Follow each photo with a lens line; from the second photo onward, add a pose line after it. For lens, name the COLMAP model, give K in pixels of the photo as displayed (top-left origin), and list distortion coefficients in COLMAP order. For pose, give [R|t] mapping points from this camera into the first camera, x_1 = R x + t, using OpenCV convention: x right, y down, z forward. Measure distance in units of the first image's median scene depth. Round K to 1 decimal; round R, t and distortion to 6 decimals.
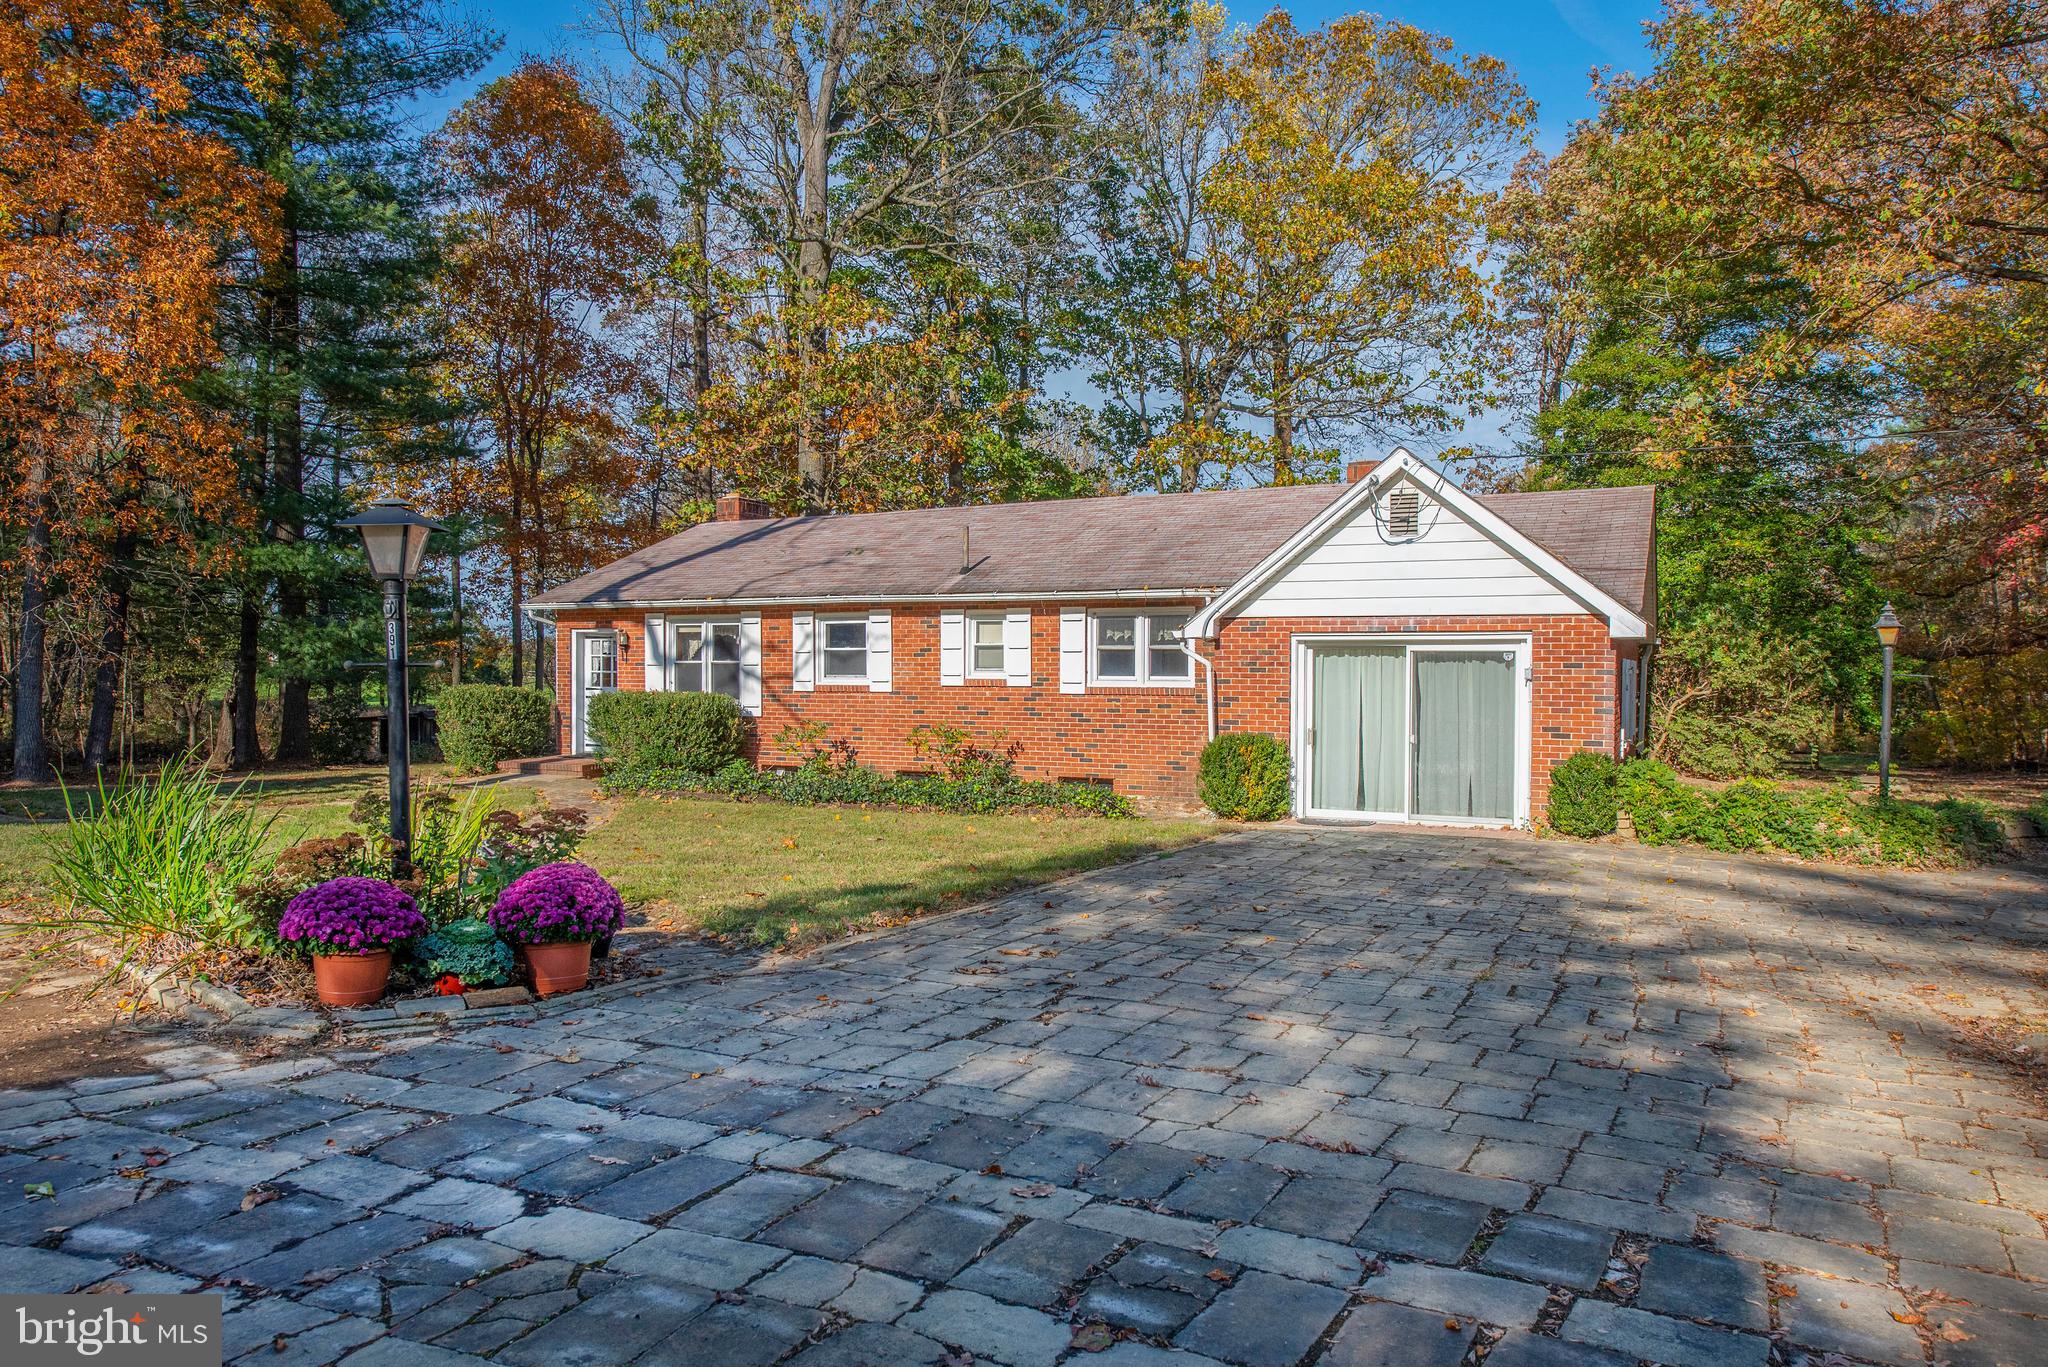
lens RADIAL K [[1344.1, 0, 1024.0], [0, 1344.1, 683.5], [0, 0, 1]] dist [-0.001178, 0.000714]
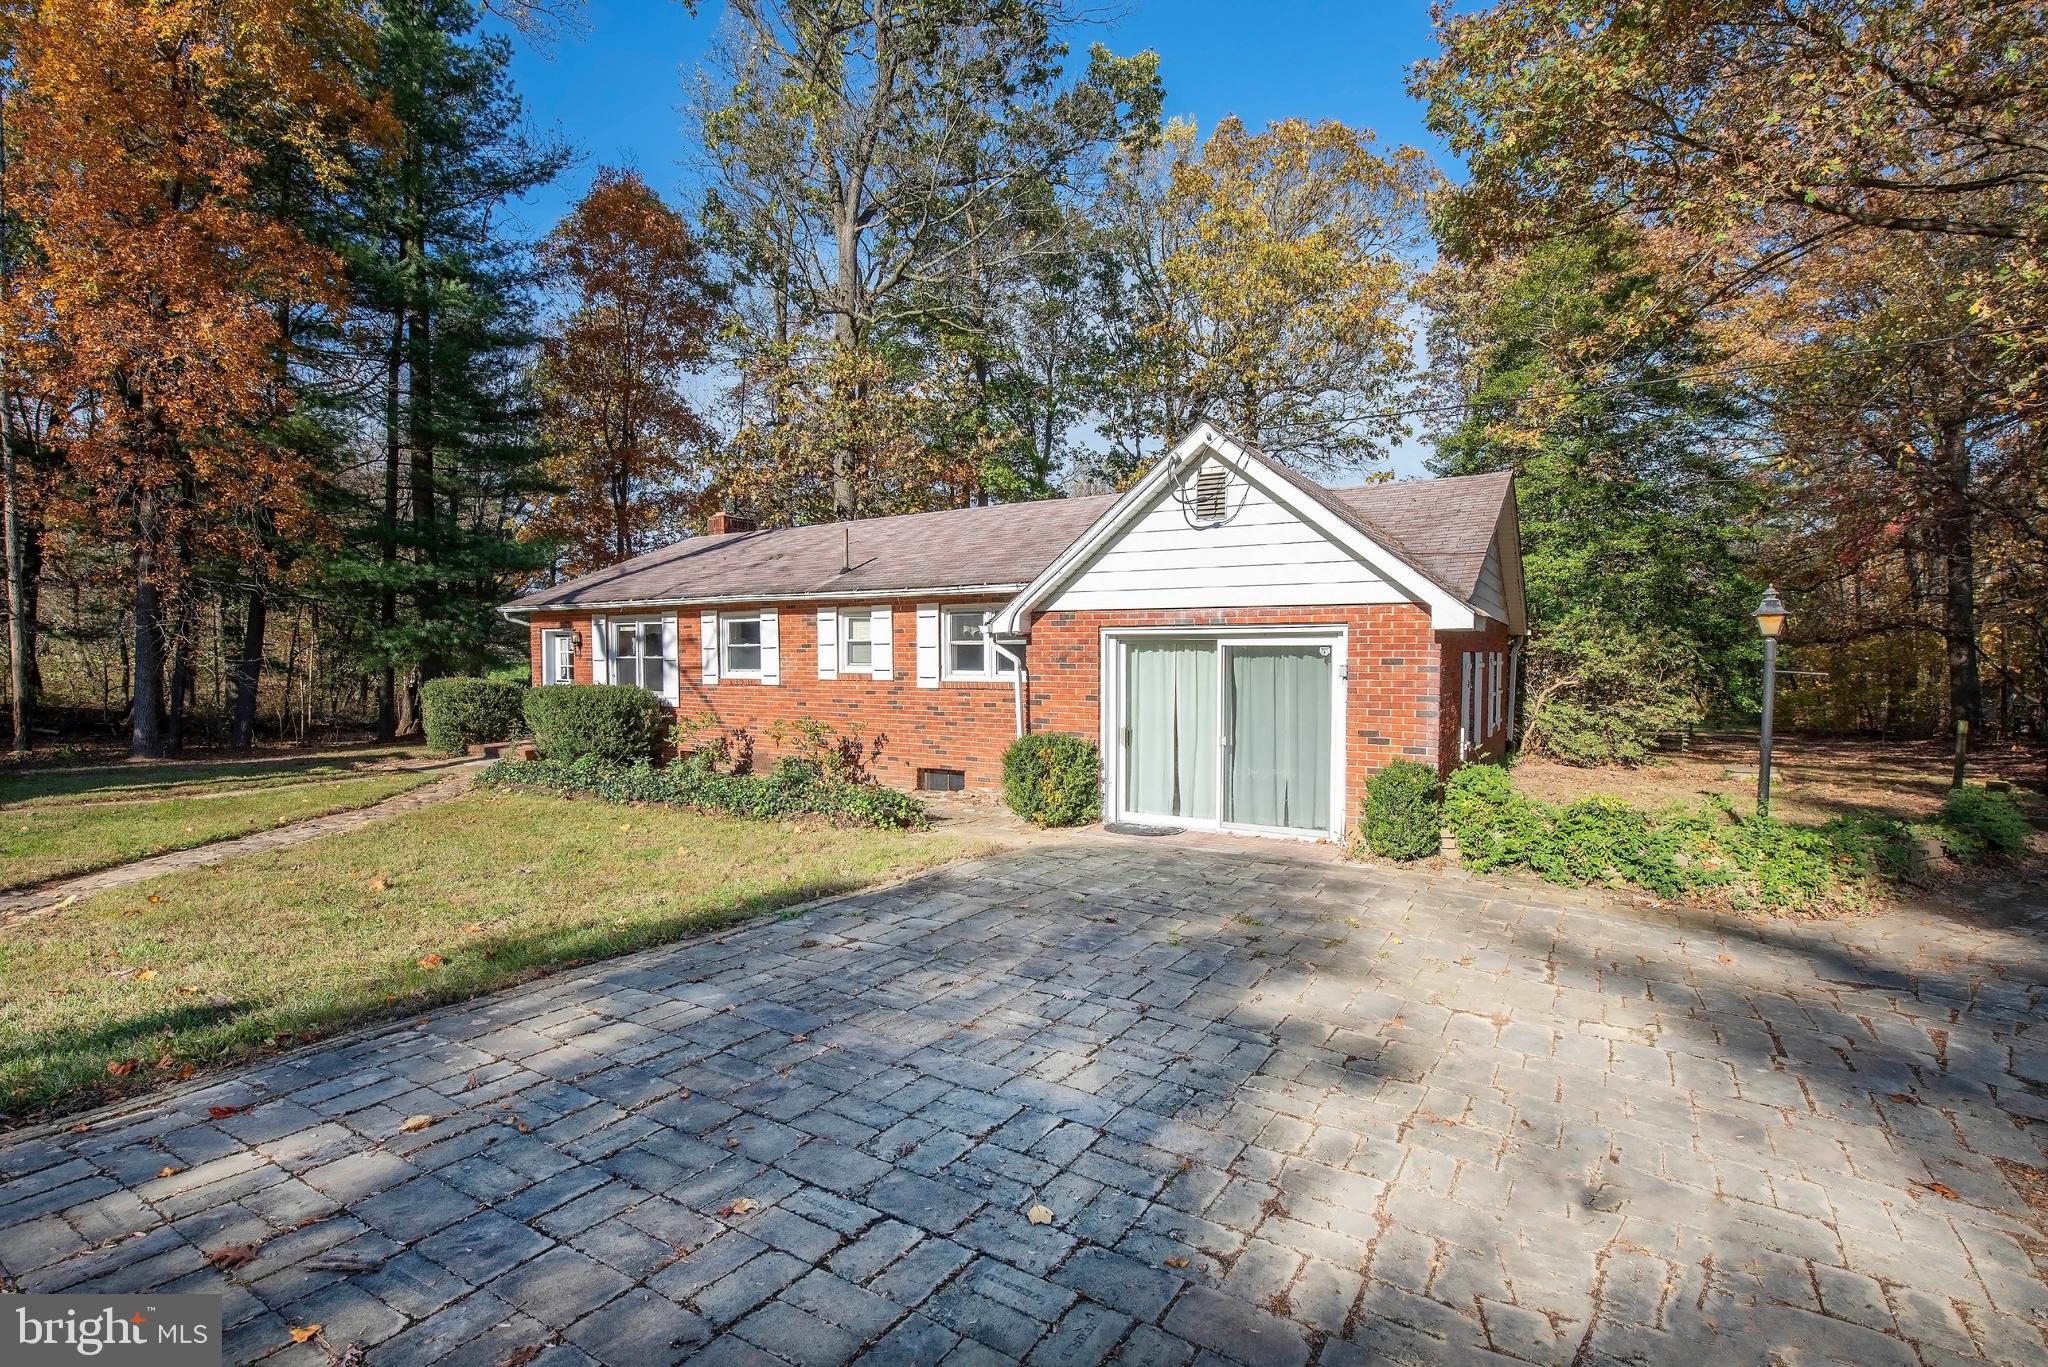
lens RADIAL K [[954.5, 0, 1024.0], [0, 954.5, 683.5], [0, 0, 1]] dist [-0.012089, -0.000255]
pose [[0.996617, -0.002910, -0.082137, 0.161385], [0.004504, 0.999805, 0.019229, -0.008882], [0.082066, -0.019534, 0.996435, 0.263809]]
